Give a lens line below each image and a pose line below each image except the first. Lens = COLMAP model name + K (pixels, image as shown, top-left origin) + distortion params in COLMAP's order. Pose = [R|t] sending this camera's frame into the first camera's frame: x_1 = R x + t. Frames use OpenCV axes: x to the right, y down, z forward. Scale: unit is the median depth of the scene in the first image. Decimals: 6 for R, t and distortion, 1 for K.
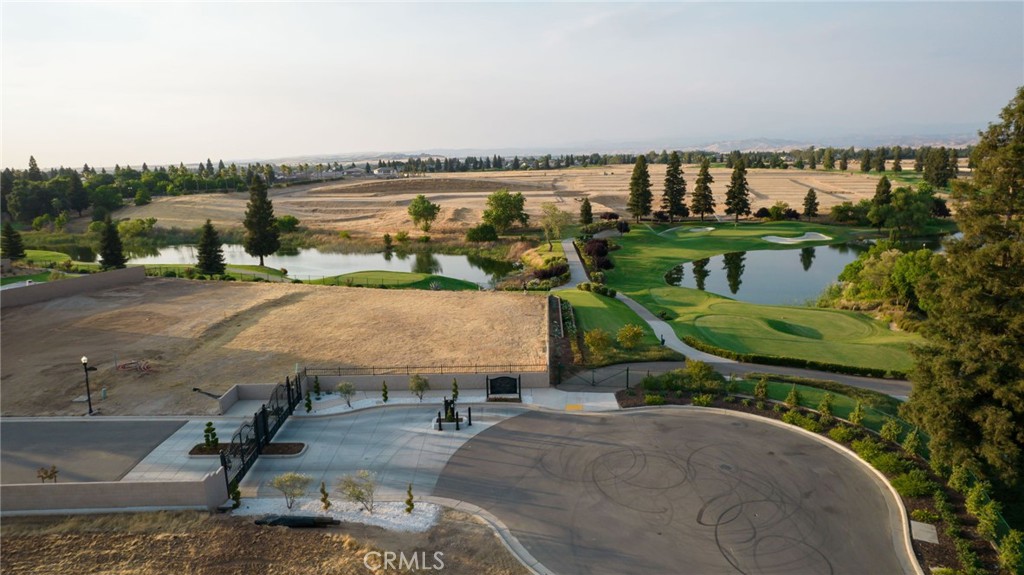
lens RADIAL K [[654.3, 0, 513.6], [0, 654.3, 294.1], [0, 0, 1]] dist [-0.066536, 0.057709]
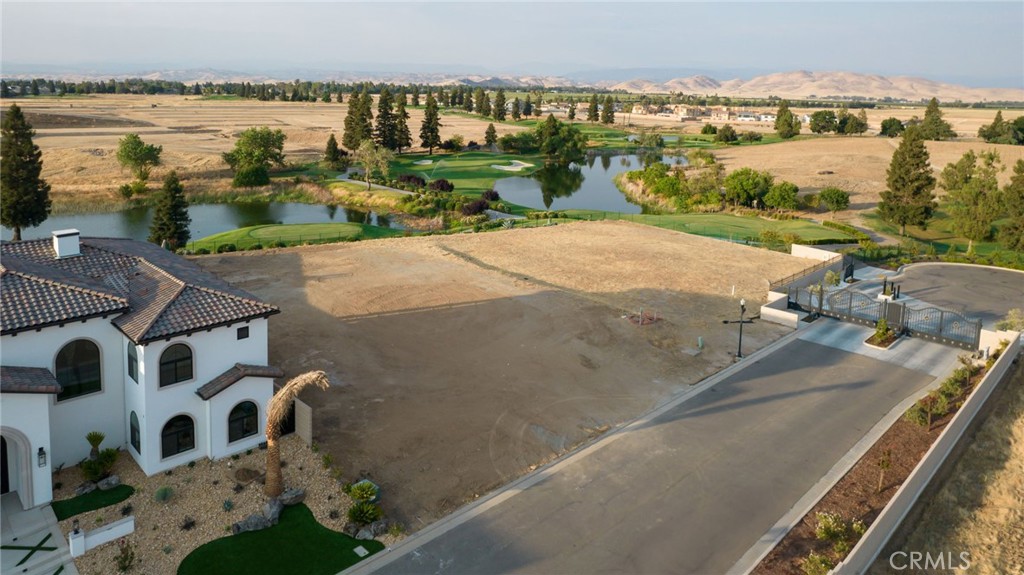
lens RADIAL K [[687.6, 0, 505.7], [0, 687.6, 159.3], [0, 0, 1]] dist [-0.025378, 0.002690]
pose [[0.714263, -0.035152, 0.698994, -0.375987], [0.107366, 0.992419, -0.059803, -0.021815], [-0.691593, 0.117763, 0.712623, 0.103103]]
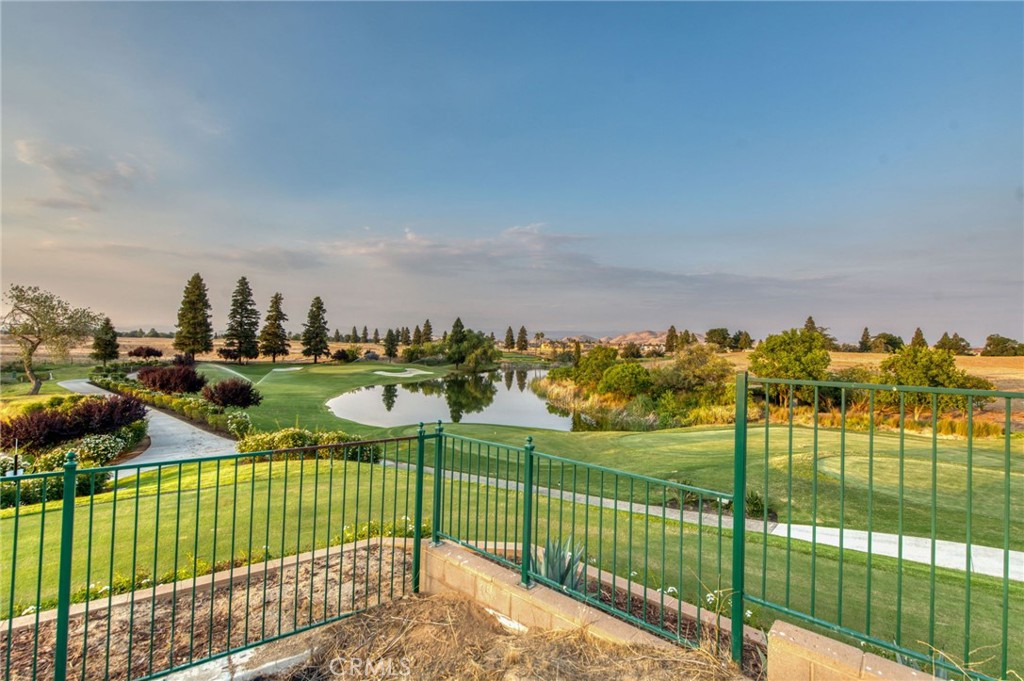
lens RADIAL K [[460.6, 0, 512.0], [0, 460.6, 340.5], [0, 0, 1]] dist [0.001695, 0.000056]
pose [[0.622608, 0.043937, 0.781299, 0.007157], [0.128684, 0.979082, -0.157606, -0.005603], [-0.771880, 0.198667, 0.603930, 0.396600]]
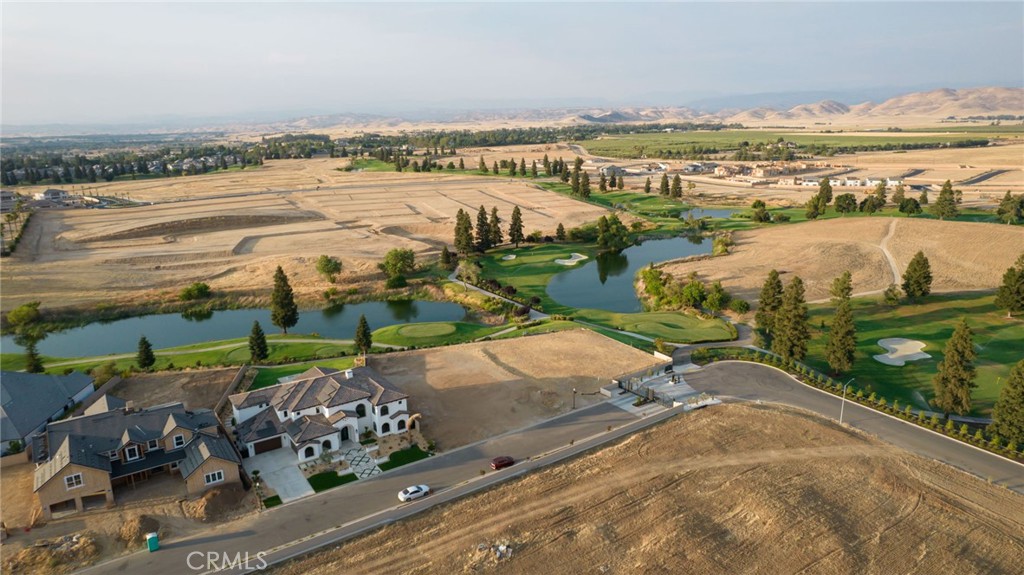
lens RADIAL K [[654.3, 0, 513.6], [0, 654.3, 294.1], [0, 0, 1]] dist [-0.066536, 0.057709]
pose [[0.822464, -0.143054, 0.550534, -0.527677], [0.121032, 0.989708, 0.076357, -0.122506], [-0.555791, 0.003831, 0.831313, -0.263675]]
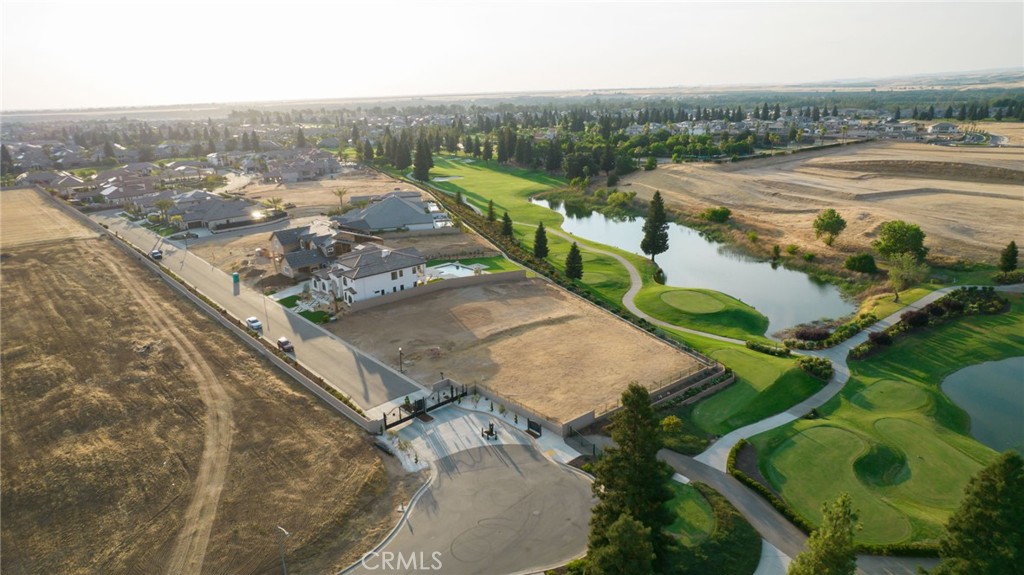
lens RADIAL K [[654.3, 0, 513.6], [0, 654.3, 294.1], [0, 0, 1]] dist [-0.066536, 0.057709]
pose [[0.657922, 0.228467, -0.717594, 0.277799], [-0.140380, 0.973376, 0.181196, -0.128545], [0.739887, -0.018477, 0.672478, -0.061672]]
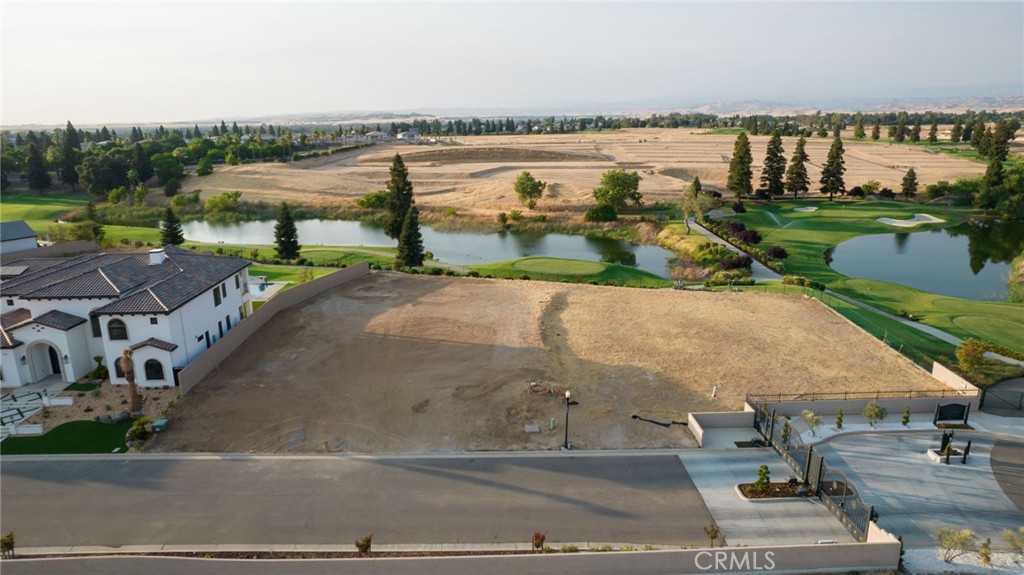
lens RADIAL K [[654.3, 0, 513.6], [0, 654.3, 294.1], [0, 0, 1]] dist [-0.066536, 0.057709]
pose [[0.999770, 0.002632, 0.021304, -0.172545], [-0.003890, 0.998237, 0.059223, -0.024186], [-0.021111, -0.059292, 0.998017, 0.005081]]
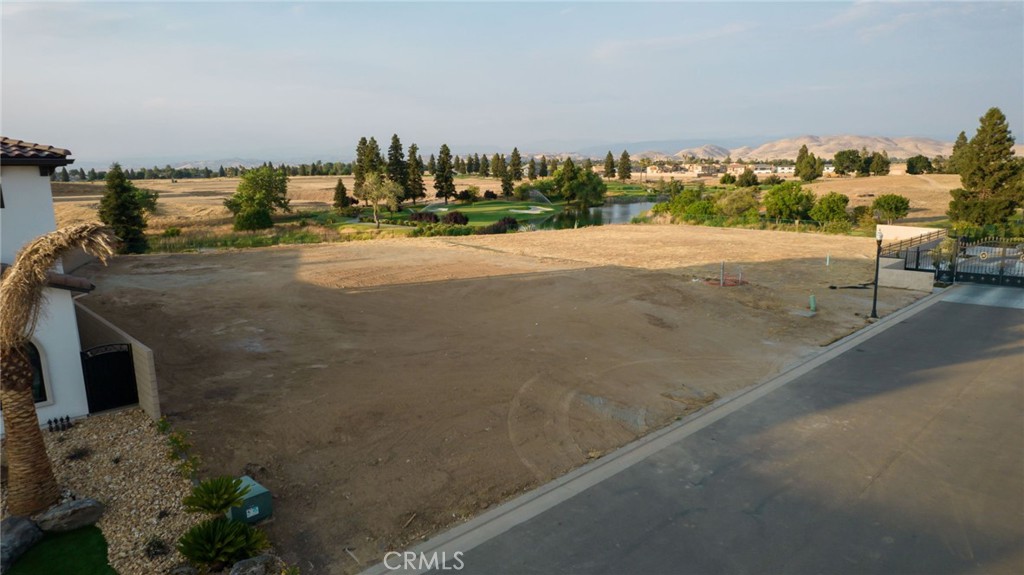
lens RADIAL K [[654.3, 0, 513.6], [0, 654.3, 294.1], [0, 0, 1]] dist [-0.066536, 0.057709]
pose [[0.723349, -0.124590, 0.679149, -0.317839], [0.145105, 0.989051, 0.026894, 0.019686], [-0.675064, 0.079094, 0.733507, 0.171121]]
